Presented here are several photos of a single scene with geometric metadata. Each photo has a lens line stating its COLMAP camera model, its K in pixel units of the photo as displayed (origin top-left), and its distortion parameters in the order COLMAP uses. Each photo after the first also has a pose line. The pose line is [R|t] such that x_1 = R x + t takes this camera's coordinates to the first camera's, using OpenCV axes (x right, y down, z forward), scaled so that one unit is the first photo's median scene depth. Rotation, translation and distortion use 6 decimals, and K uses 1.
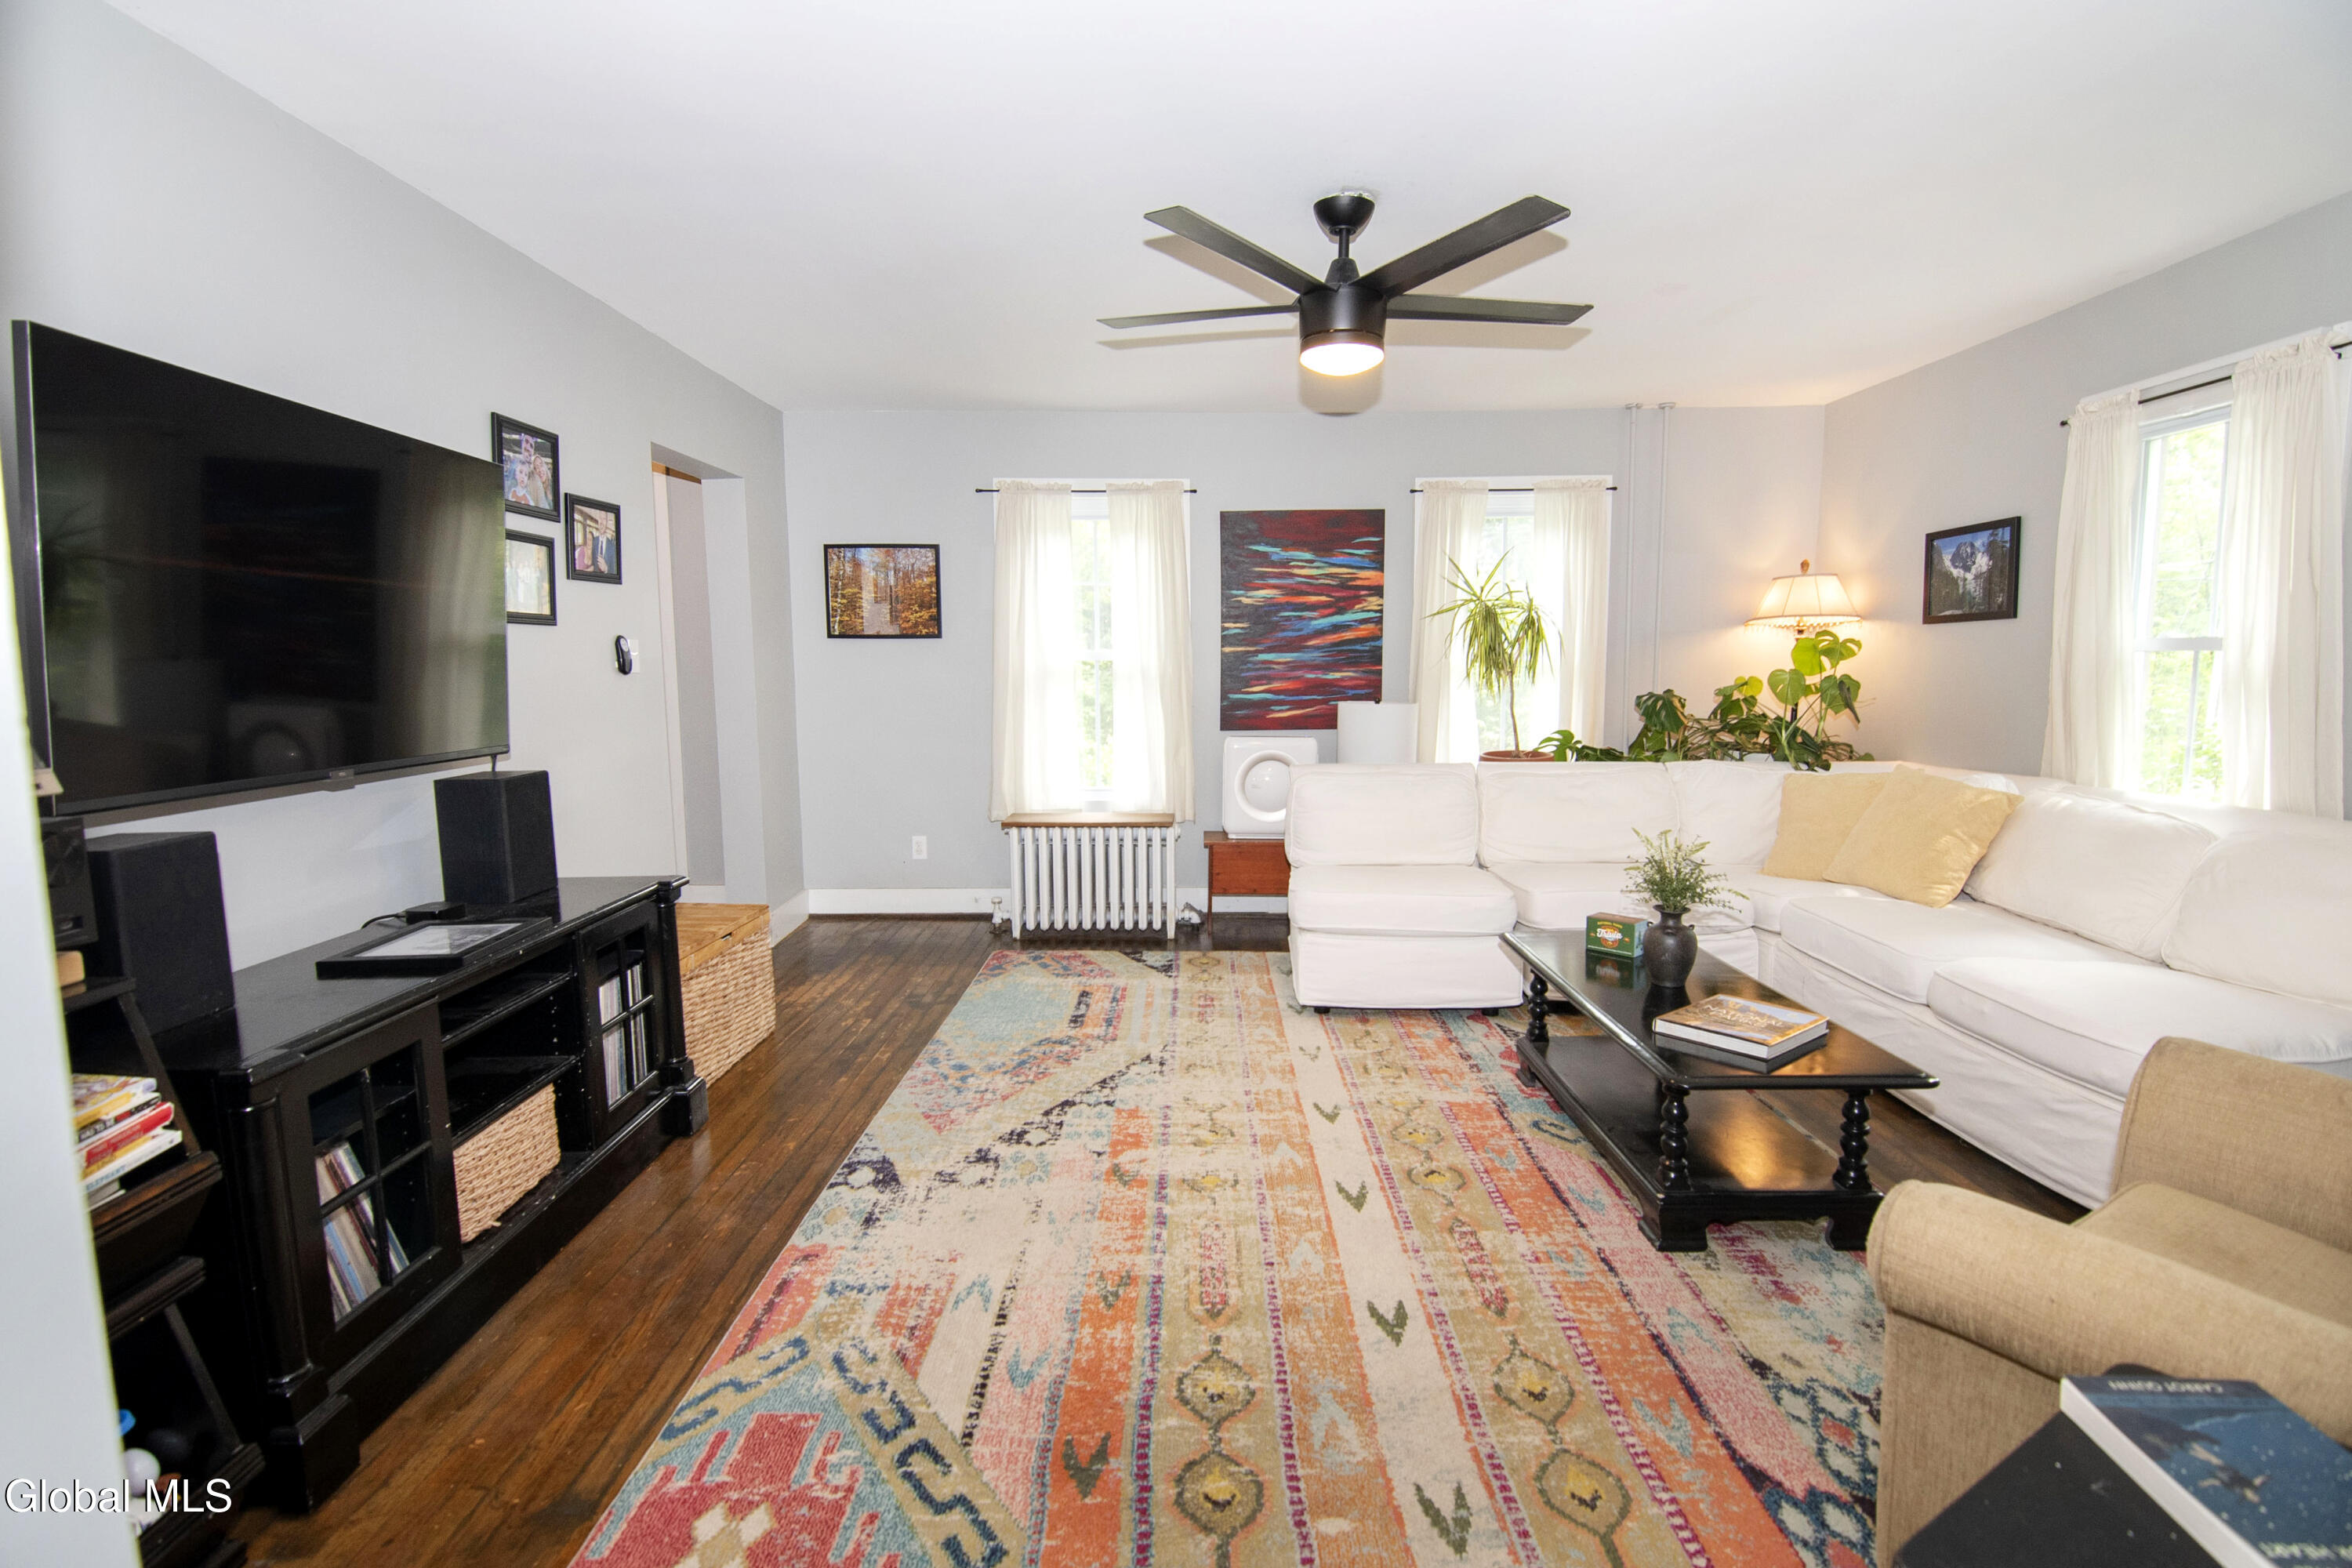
lens RADIAL K [[1129.9, 0, 1169.7], [0, 1129.9, 779.8], [0, 0, 1]] dist [-0.017080, -0.004709]
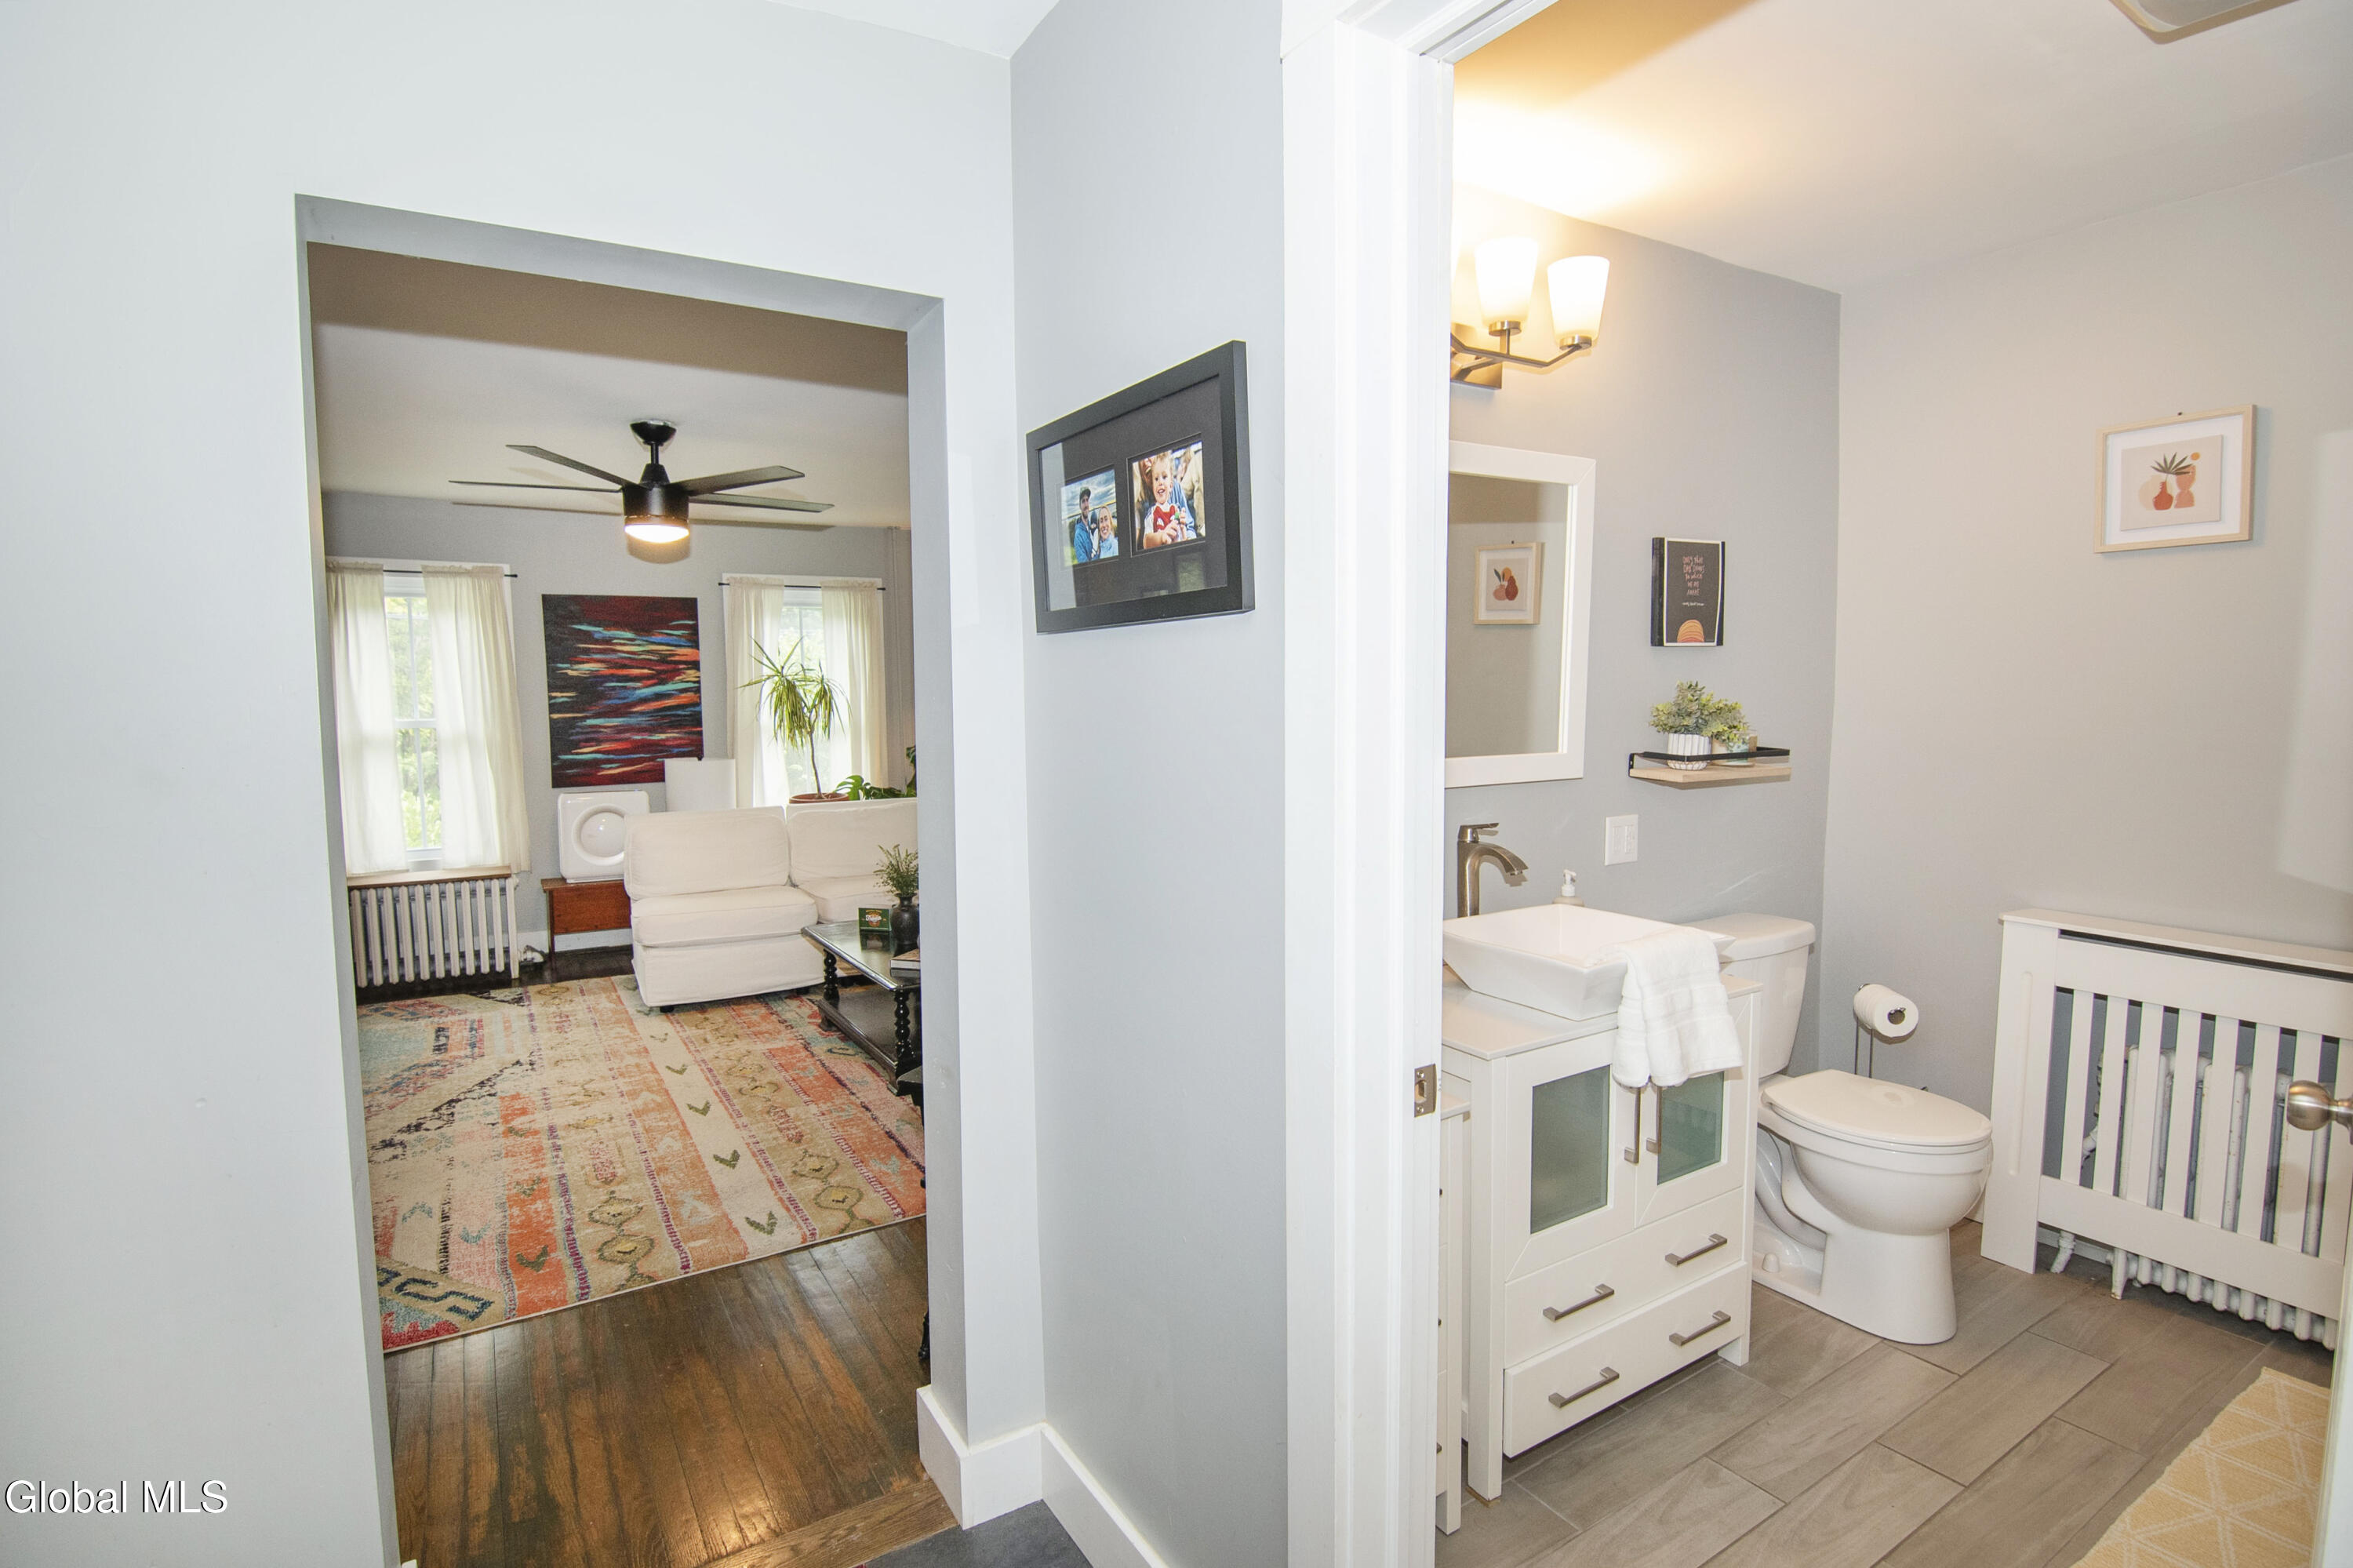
lens RADIAL K [[1130.4, 0, 1183.0], [0, 1130.4, 792.3], [0, 0, 1]] dist [-0.017080, -0.004709]
pose [[0.834600, -0.050356, 0.548550, -0.073948], [0.059754, 0.998213, 0.000721, -0.005036], [-0.547606, 0.032177, 0.836117, -0.451302]]
